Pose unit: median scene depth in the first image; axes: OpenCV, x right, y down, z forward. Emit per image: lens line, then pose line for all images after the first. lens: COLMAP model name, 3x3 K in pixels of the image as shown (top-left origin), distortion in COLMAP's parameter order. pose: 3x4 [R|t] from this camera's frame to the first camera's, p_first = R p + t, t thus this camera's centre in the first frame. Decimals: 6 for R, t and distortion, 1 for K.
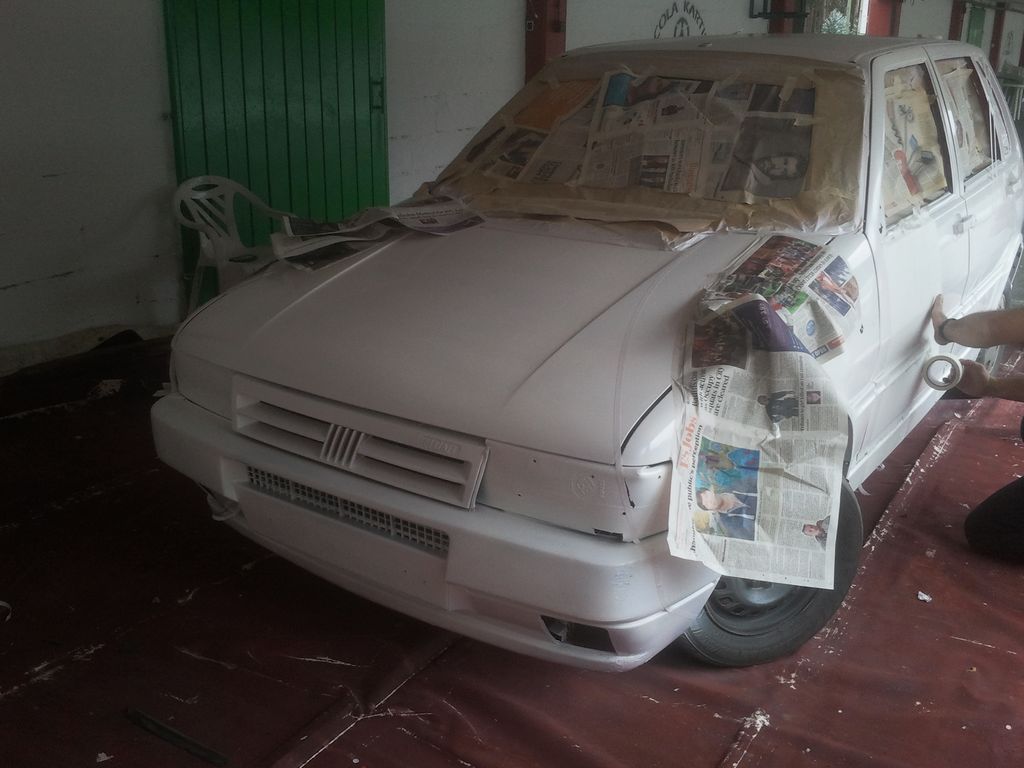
lens RADIAL K [[1083.2, 0, 512.0], [0, 1083.2, 384.0], [0, 0, 1]] dist [0.023675, -0.146634]
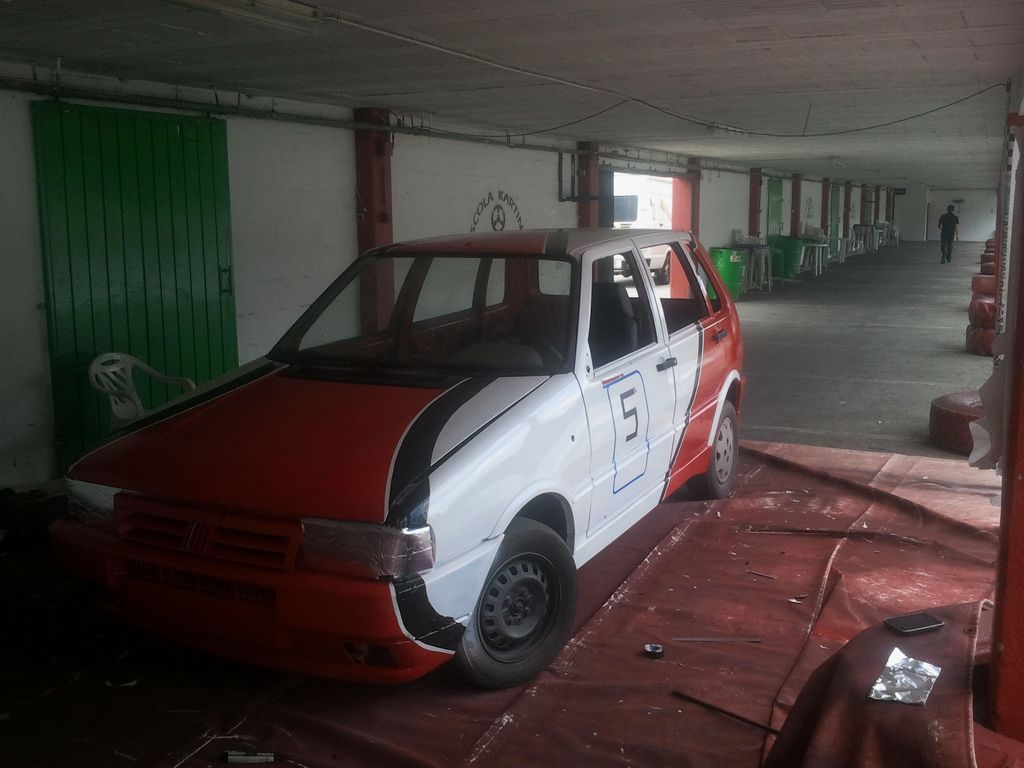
lens RADIAL K [[1107.8, 0, 529.1], [0, 1107.8, 347.5], [0, 0, 1]] dist [0.185634, -0.734513]
pose [[0.989995, -0.041787, 0.134773, 0.057456], [0.065814, 0.981630, -0.179084, 0.069769], [-0.124814, 0.186162, 0.974559, -0.340873]]
